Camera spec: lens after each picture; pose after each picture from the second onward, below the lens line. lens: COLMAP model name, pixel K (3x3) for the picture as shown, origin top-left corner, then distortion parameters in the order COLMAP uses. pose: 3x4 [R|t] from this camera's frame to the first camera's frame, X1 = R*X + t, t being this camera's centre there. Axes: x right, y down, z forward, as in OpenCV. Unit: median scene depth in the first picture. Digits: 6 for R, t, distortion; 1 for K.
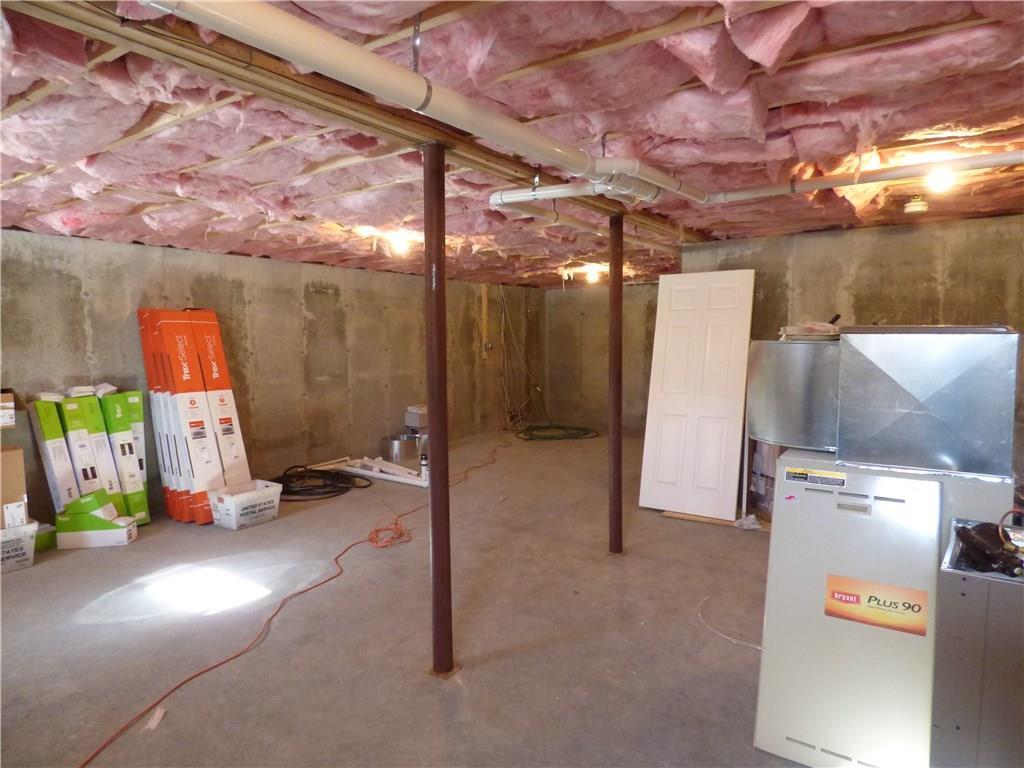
lens RADIAL K [[625.8, 0, 512.0], [0, 625.8, 384.0], [0, 0, 1]] dist [0.003063, 0.000307]
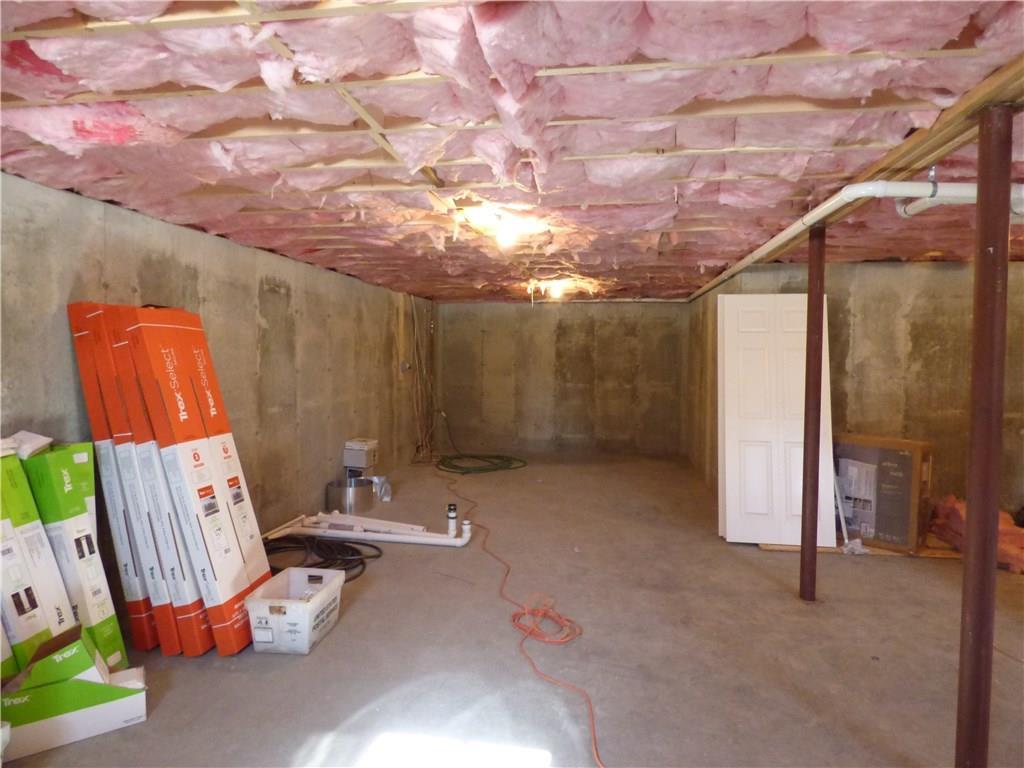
lens RADIAL K [[625.8, 0, 512.0], [0, 625.8, 384.0], [0, 0, 1]] dist [0.003063, 0.000307]
pose [[0.899843, -0.006010, 0.436172, -0.487868], [0.018502, 0.999531, -0.024398, -0.021278], [-0.435821, 0.030025, 0.899532, 0.298486]]
